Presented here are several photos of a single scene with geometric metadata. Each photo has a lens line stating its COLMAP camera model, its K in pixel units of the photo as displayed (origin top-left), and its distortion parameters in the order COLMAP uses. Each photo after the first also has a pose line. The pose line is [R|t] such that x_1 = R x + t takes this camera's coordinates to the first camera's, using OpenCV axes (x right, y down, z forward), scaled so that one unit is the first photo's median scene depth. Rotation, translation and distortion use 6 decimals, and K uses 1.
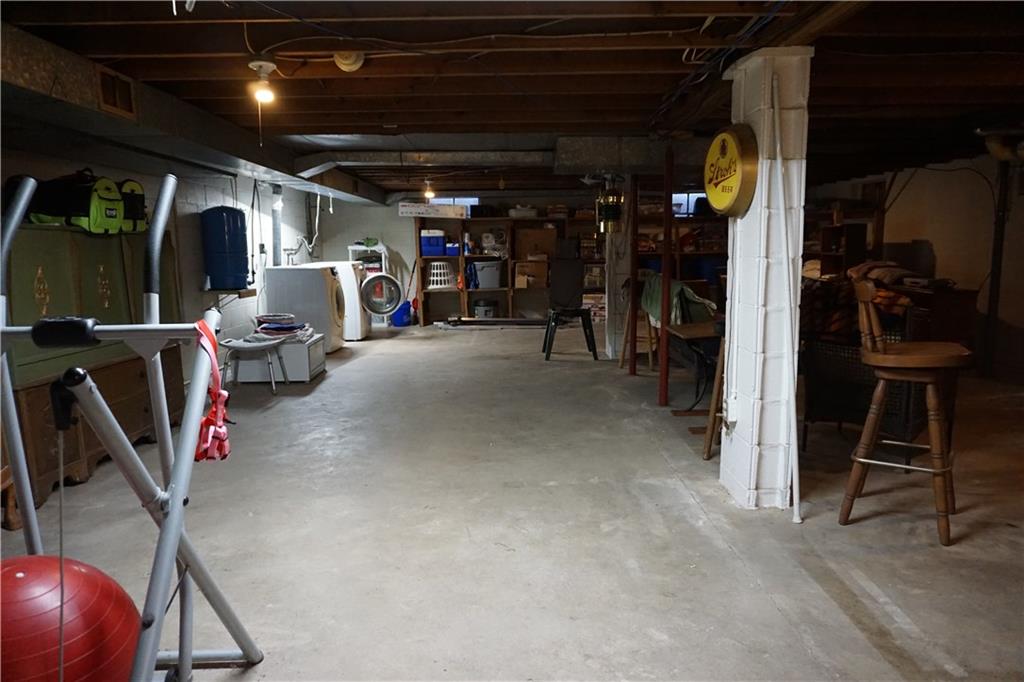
lens RADIAL K [[680.4, 0, 512.2], [0, 680.4, 343.0], [0, 0, 1]] dist [-0.046325, 0.022843]
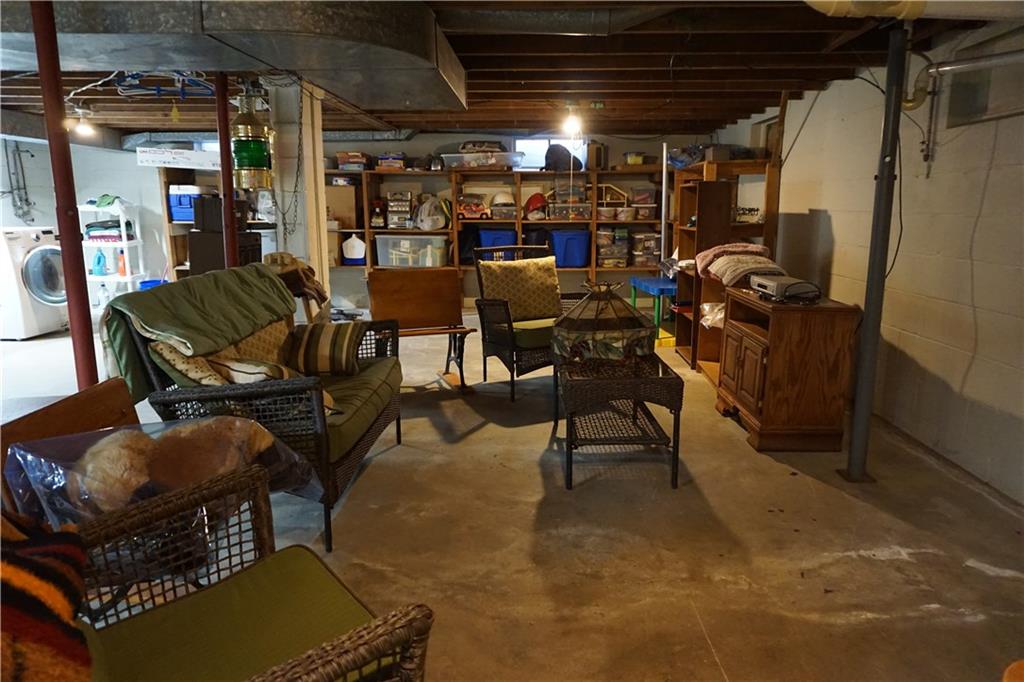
lens RADIAL K [[680.4, 0, 514.6], [0, 680.4, 342.3], [0, 0, 1]] dist [-0.046325, 0.022843]
pose [[0.998661, 0.026286, -0.044546, 0.277534], [-0.023751, 0.998120, 0.056506, -0.046229], [0.045948, -0.055372, 0.997408, 0.278407]]
